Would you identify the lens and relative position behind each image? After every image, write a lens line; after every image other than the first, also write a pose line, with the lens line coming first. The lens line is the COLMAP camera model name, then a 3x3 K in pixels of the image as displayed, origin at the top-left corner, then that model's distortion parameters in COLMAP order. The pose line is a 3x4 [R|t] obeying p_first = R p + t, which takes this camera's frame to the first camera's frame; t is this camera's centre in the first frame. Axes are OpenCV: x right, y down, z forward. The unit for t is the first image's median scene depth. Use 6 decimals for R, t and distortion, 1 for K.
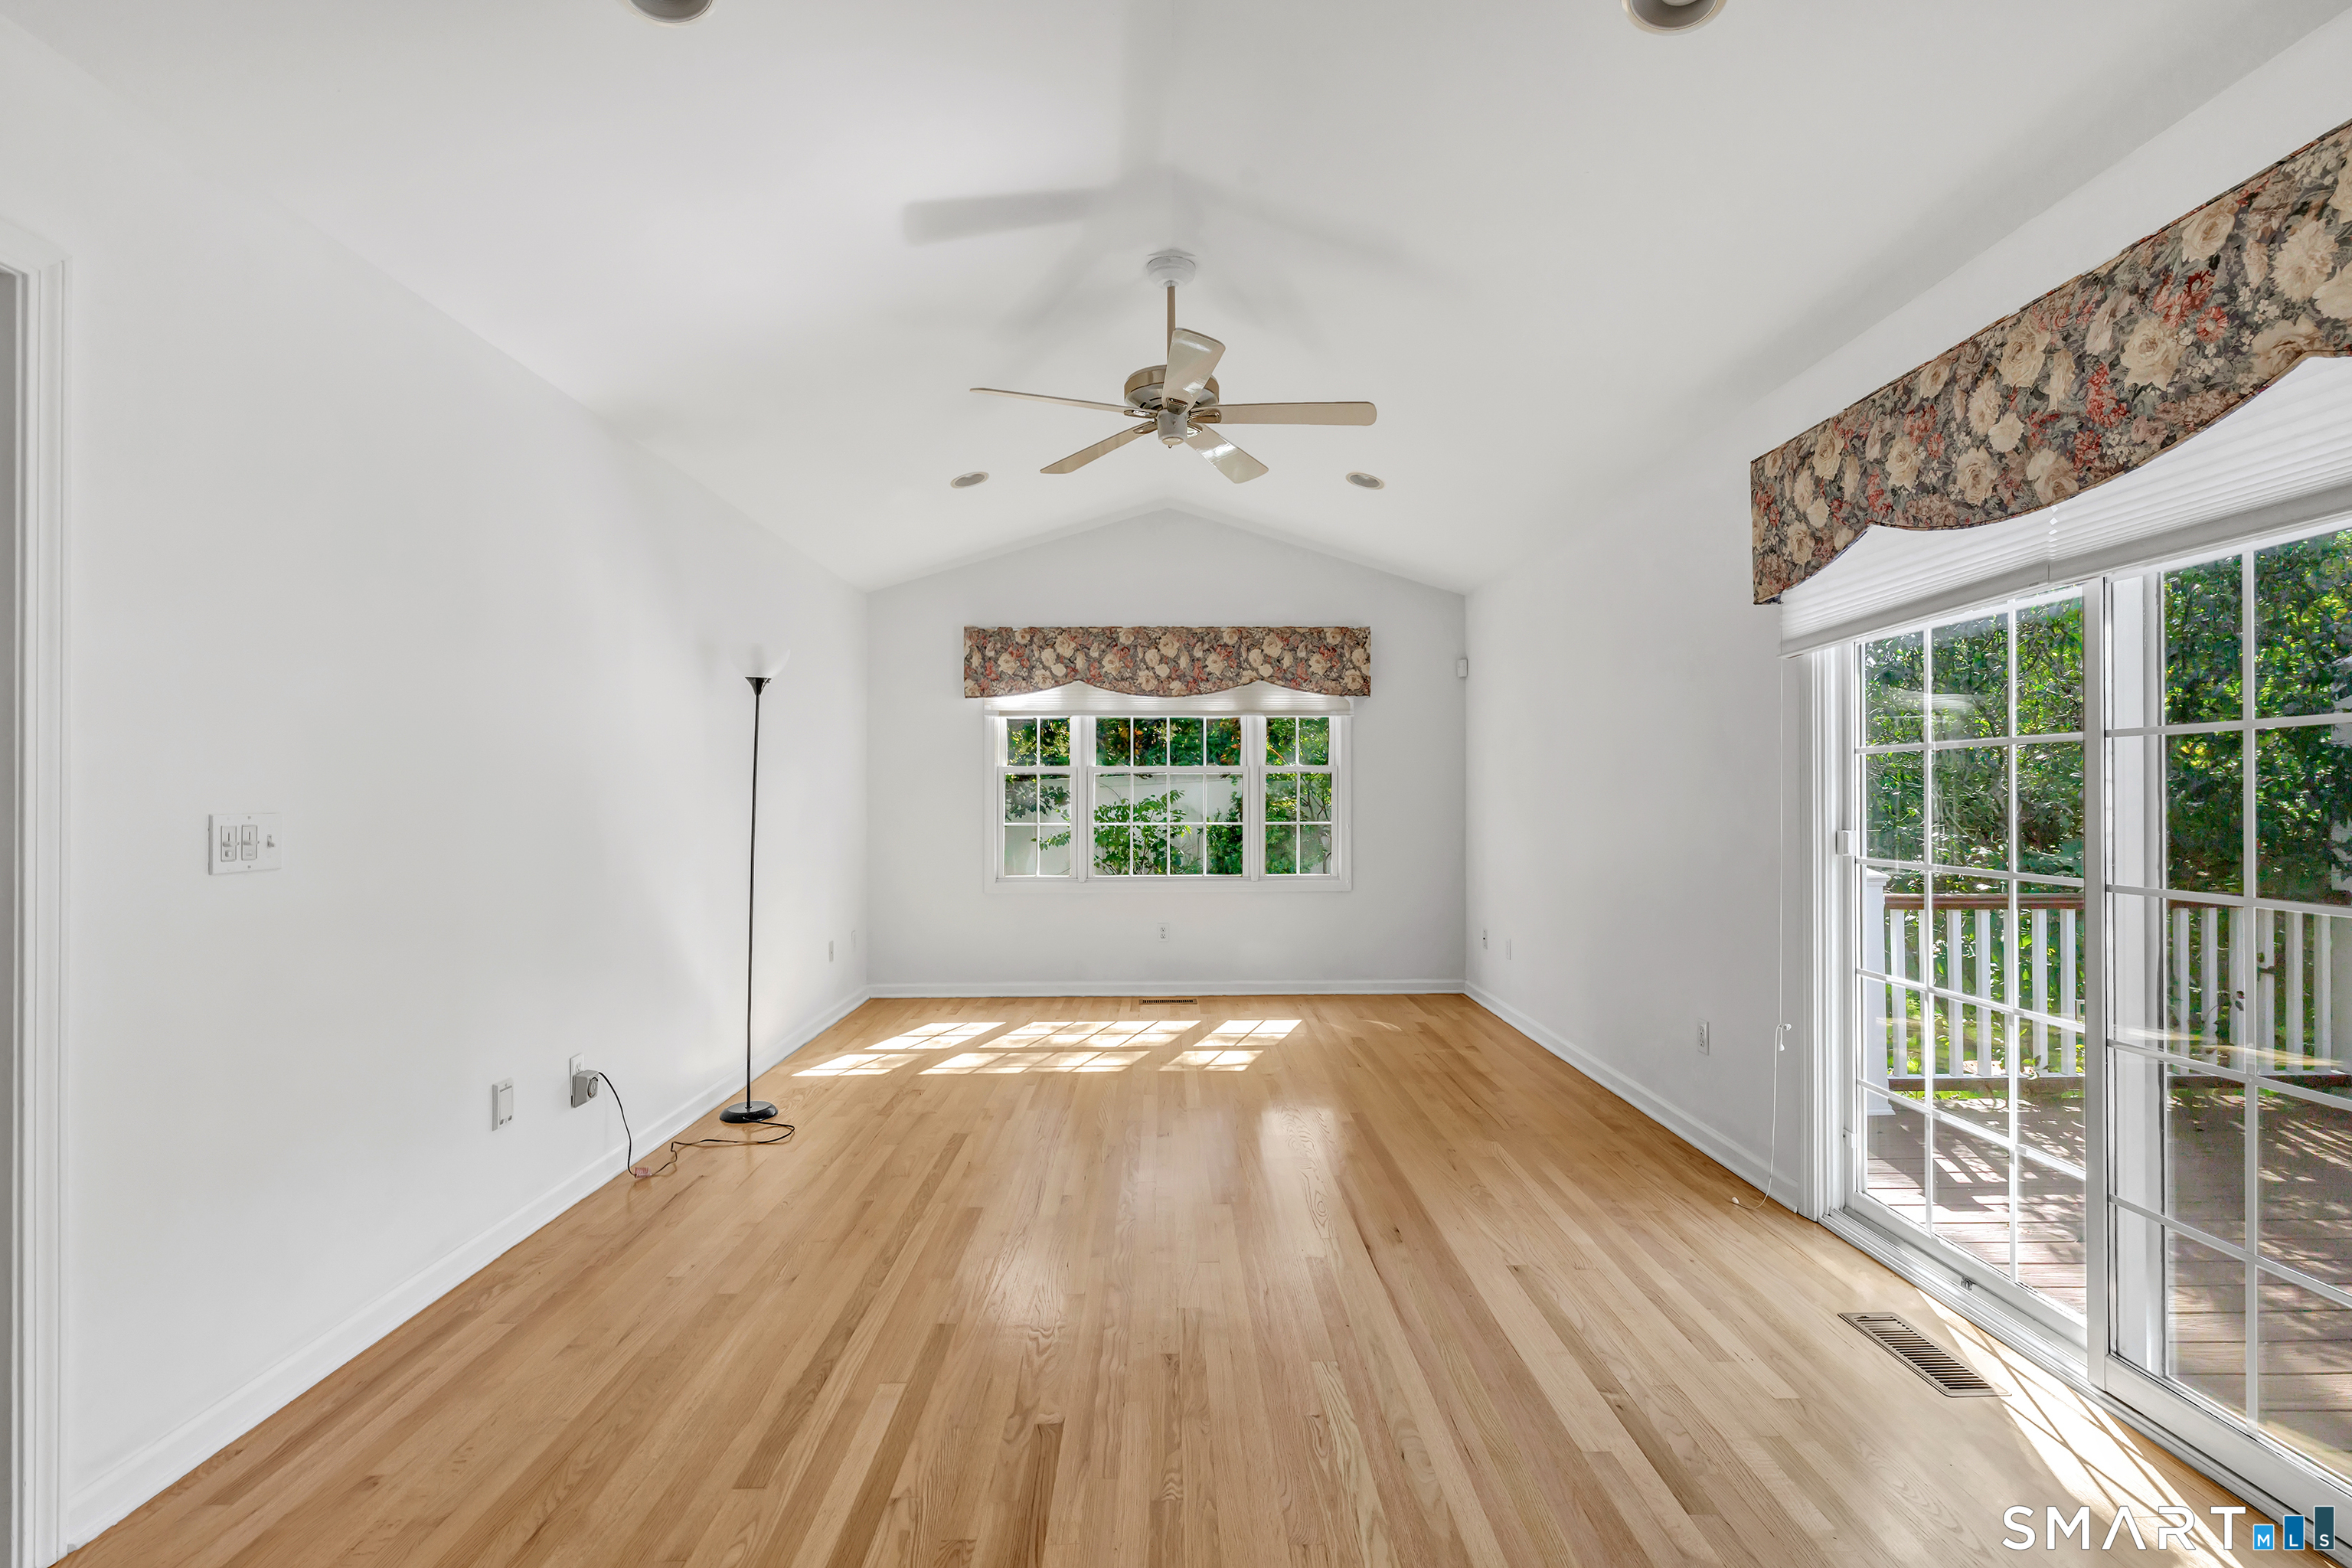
lens RADIAL K [[1033.7, 0, 1185.6], [0, 1033.7, 775.5], [0, 0, 1]] dist [-0.009691, 0.000277]
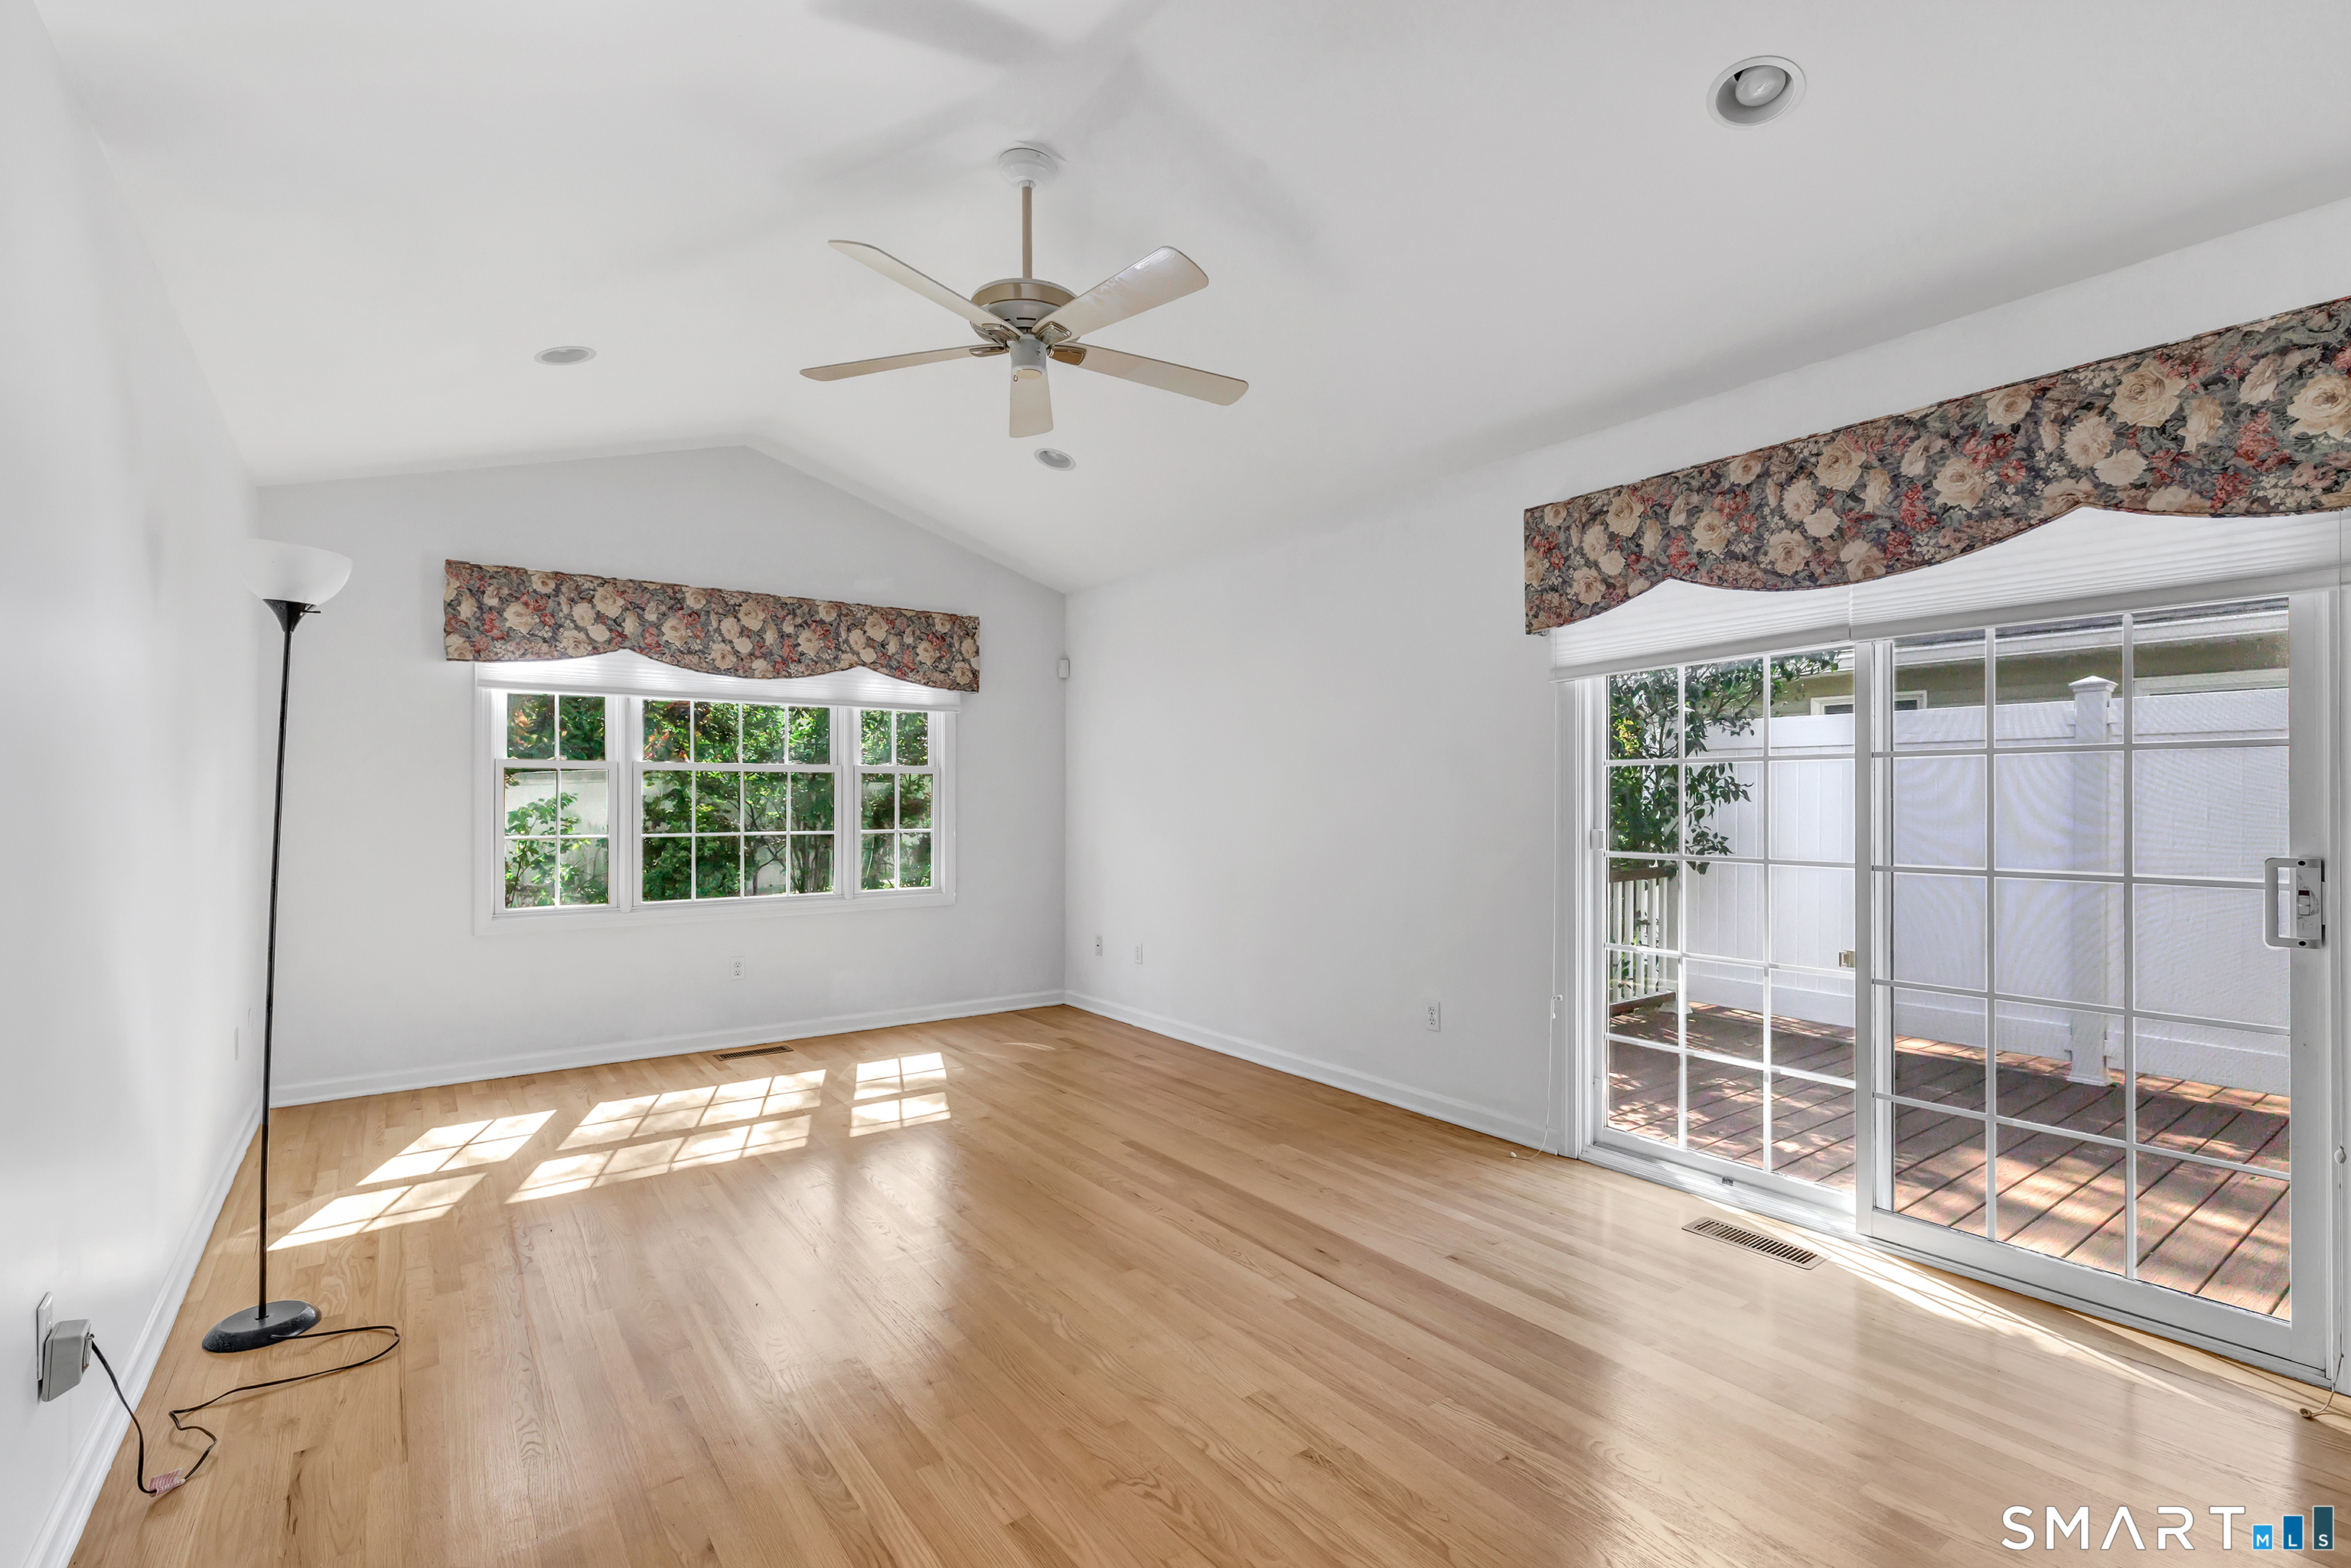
lens RADIAL K [[1058.5, 0, 1175.5], [0, 1058.5, 784.0], [0, 0, 1]] dist [-0.005361, 0.000057]
pose [[0.818451, 0.009642, 0.574496, -0.498697], [-0.011869, 0.999930, 0.000128, 0.006912], [-0.574454, -0.006923, 0.818507, 0.285197]]
